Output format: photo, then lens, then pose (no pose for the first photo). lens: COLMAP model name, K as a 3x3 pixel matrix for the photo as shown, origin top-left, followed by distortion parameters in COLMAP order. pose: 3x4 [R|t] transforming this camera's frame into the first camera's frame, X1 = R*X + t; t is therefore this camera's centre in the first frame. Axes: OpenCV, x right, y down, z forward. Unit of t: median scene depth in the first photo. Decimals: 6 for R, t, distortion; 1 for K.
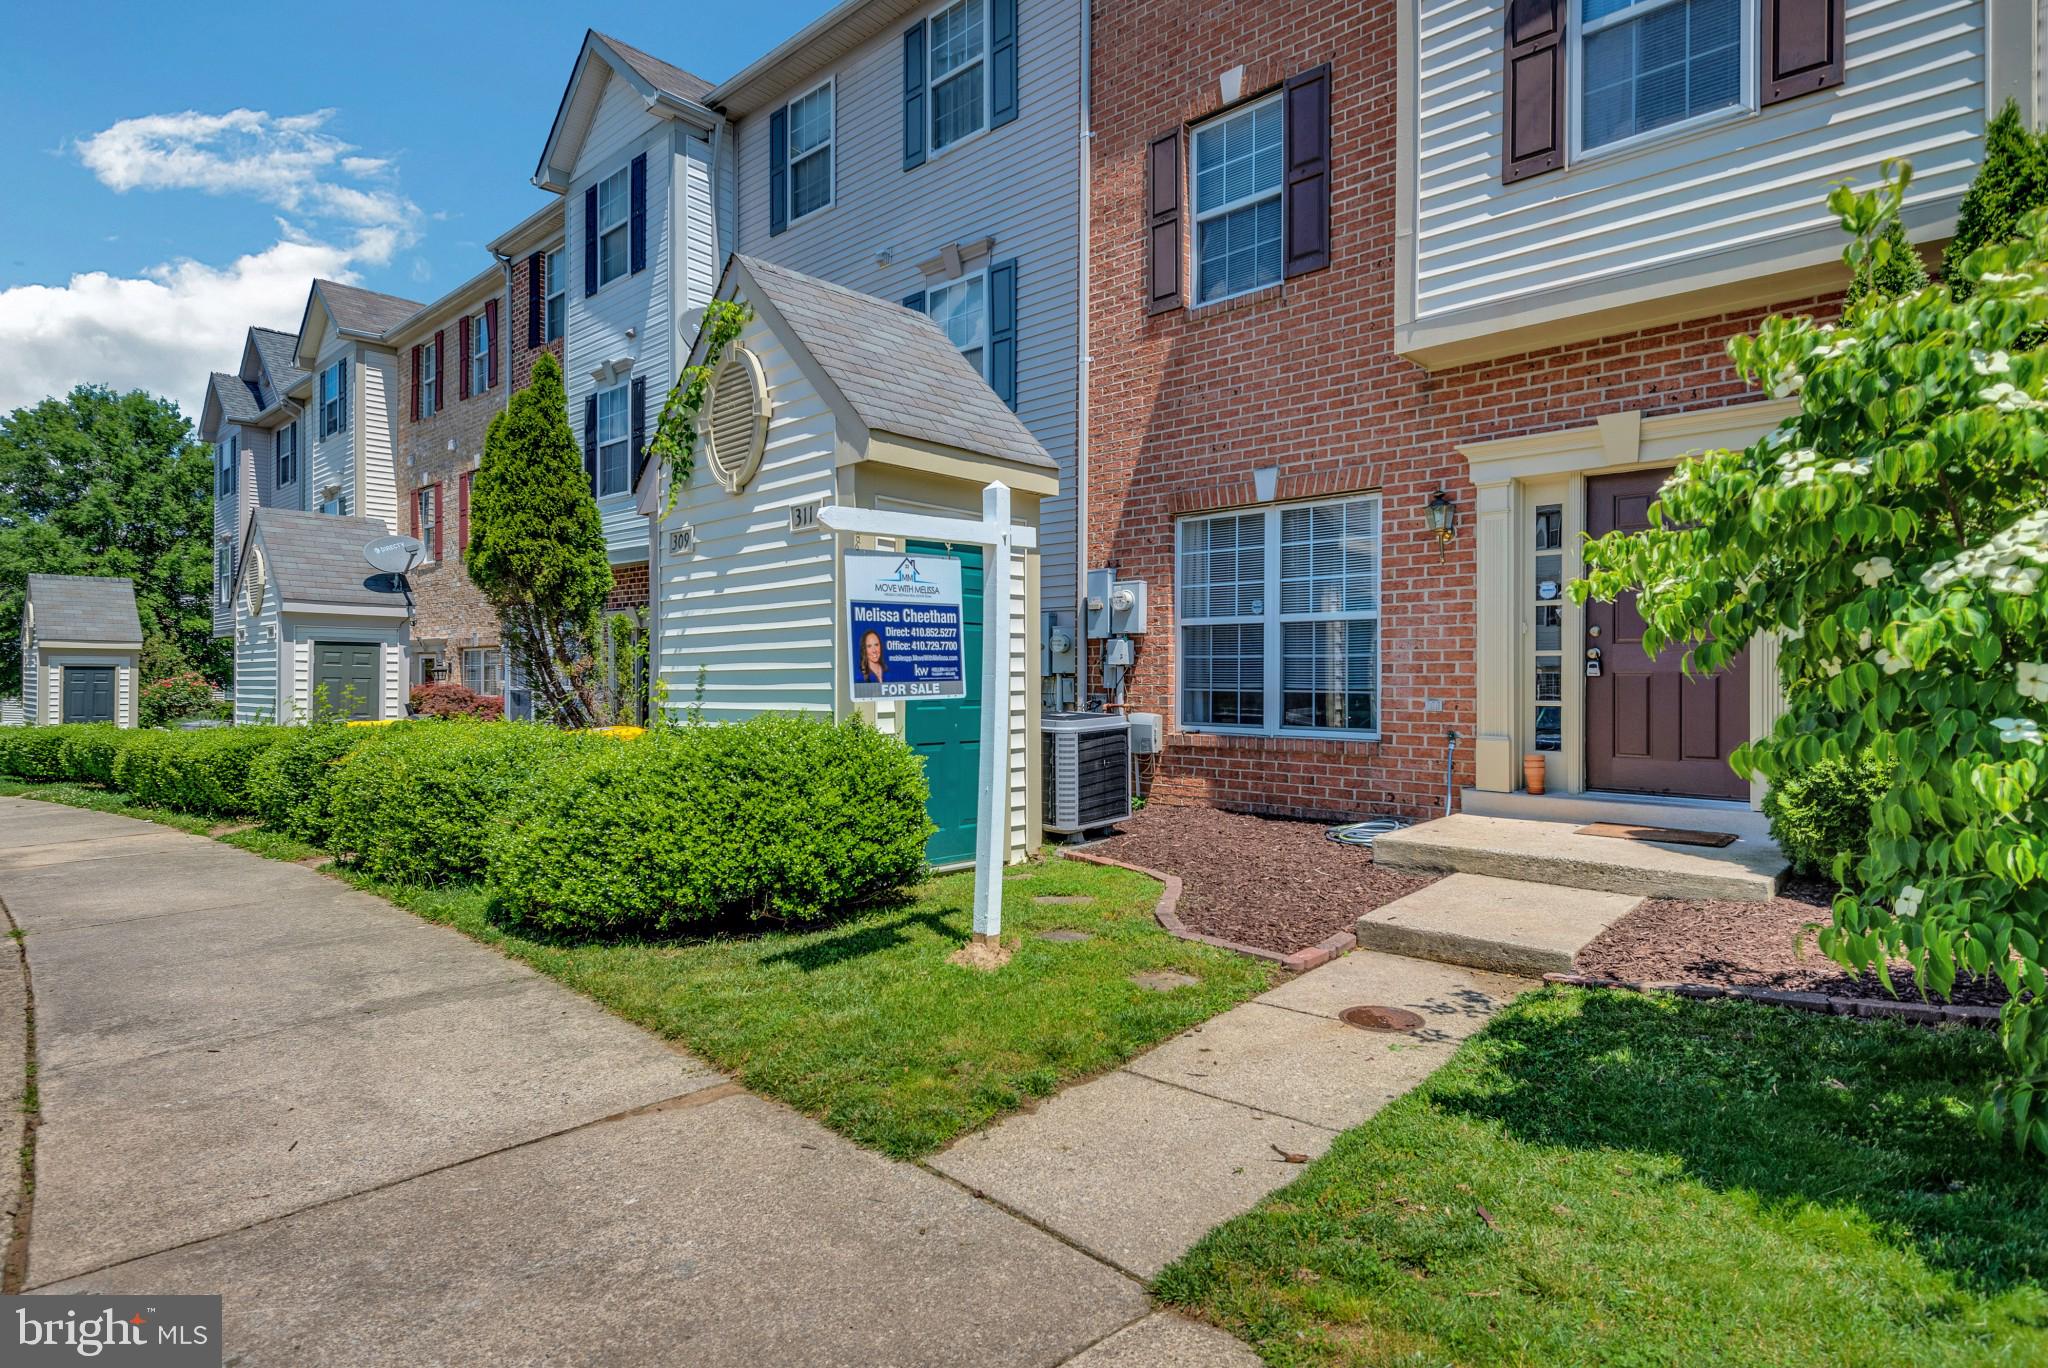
lens RADIAL K [[1077.1, 0, 1018.9], [0, 1077.1, 691.9], [0, 0, 1]] dist [0.025560, -0.013995]
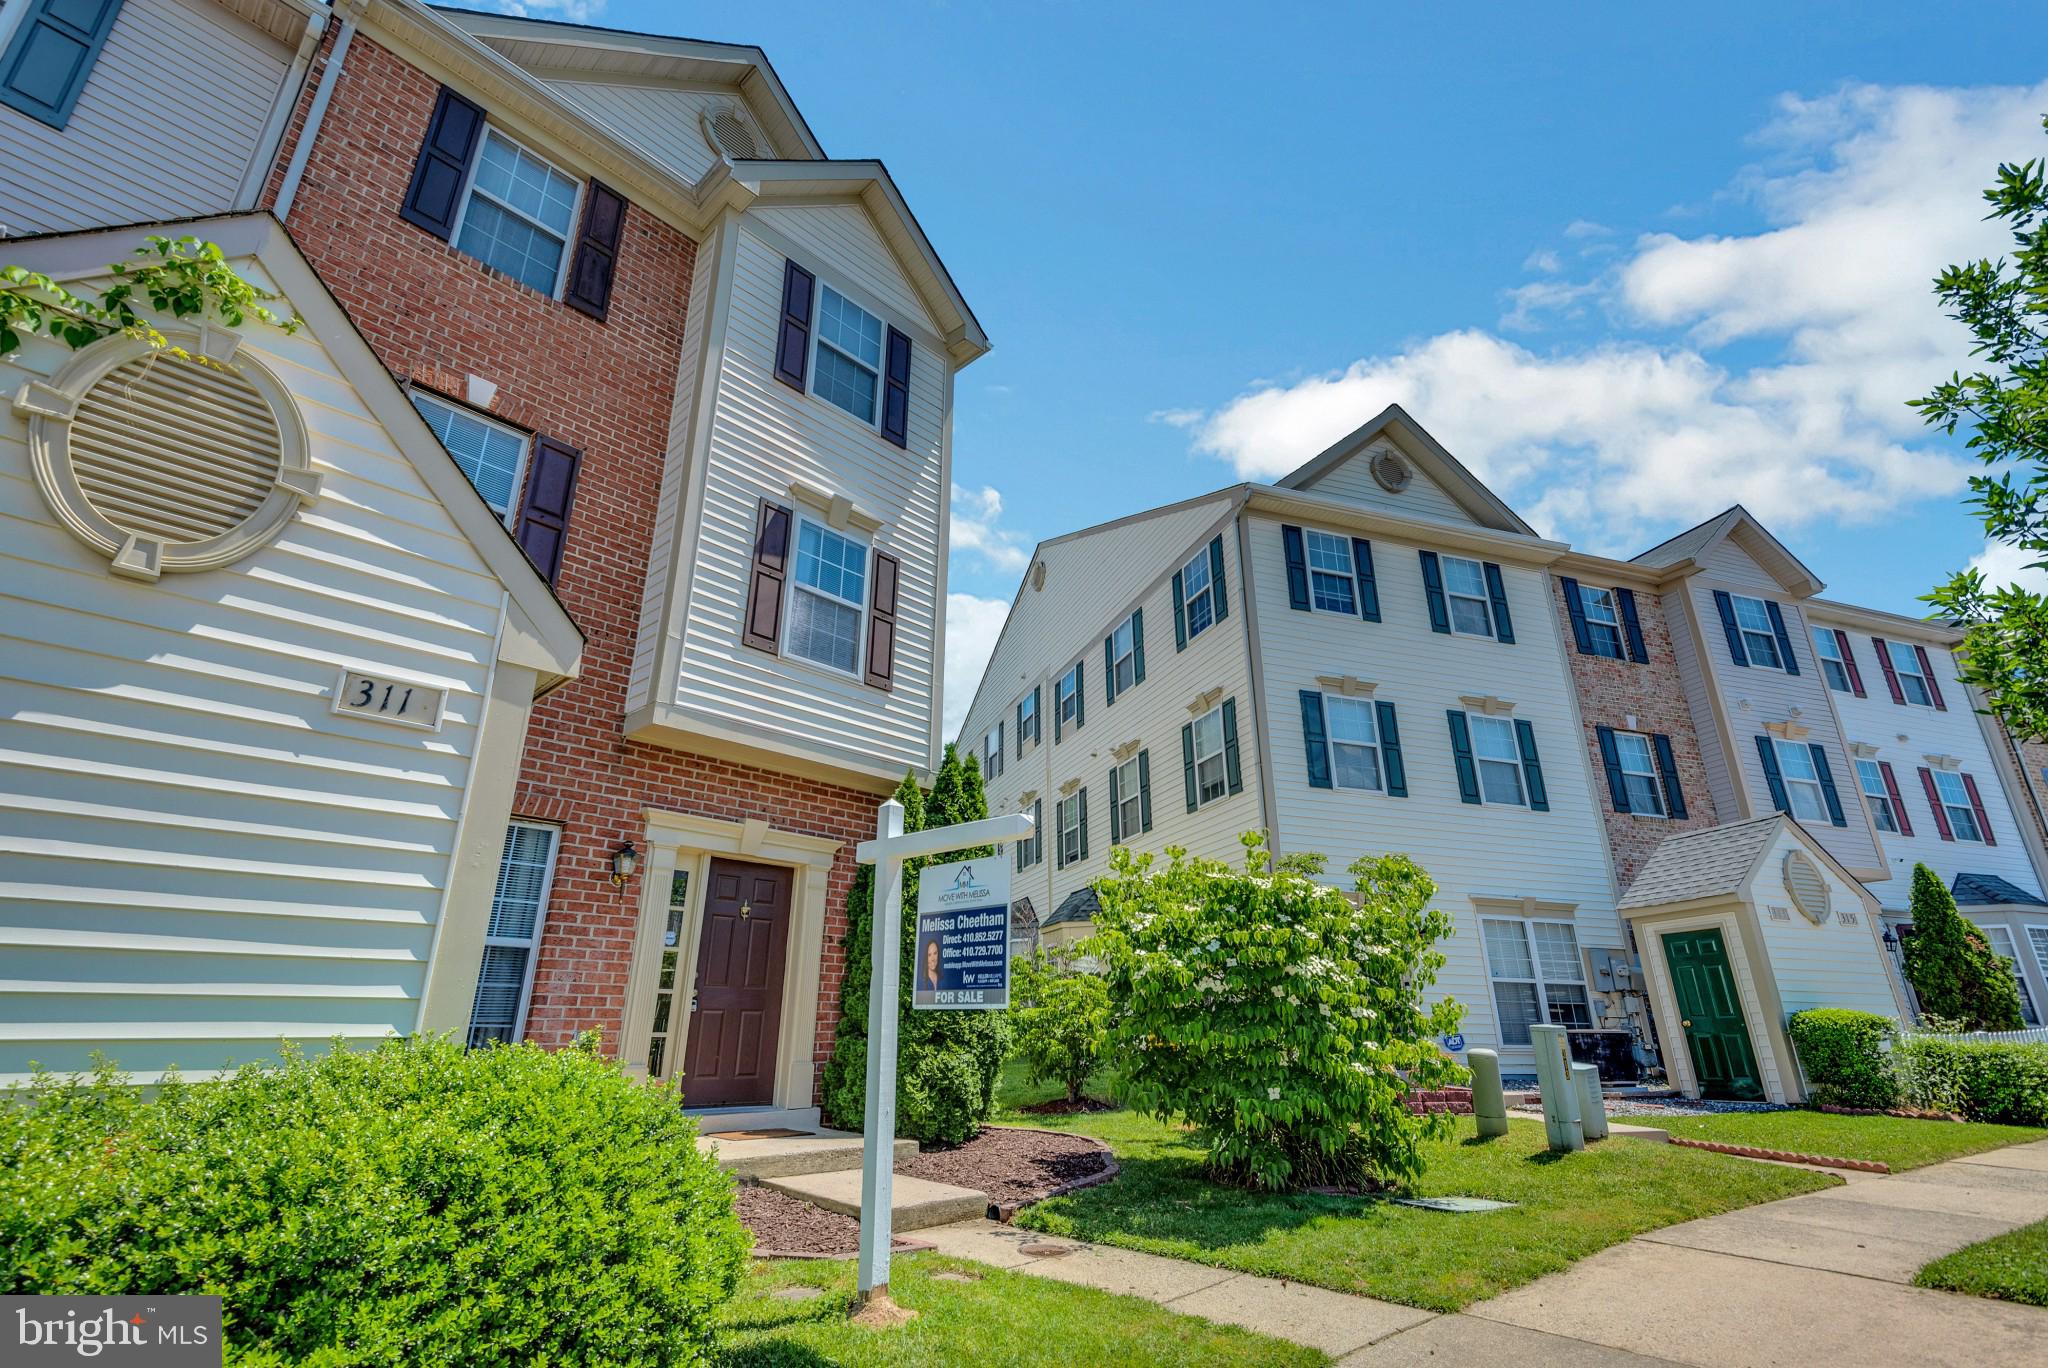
lens RADIAL K [[945.7, 0, 1026.1], [0, 945.7, 689.6], [0, 0, 1]] dist [0.027840, -0.011509]
pose [[0.007821, 0.346338, 0.938077, -0.621321], [0.012318, 0.938001, -0.346413, 0.021741], [-0.999894, 0.014265, 0.003070, 0.559286]]
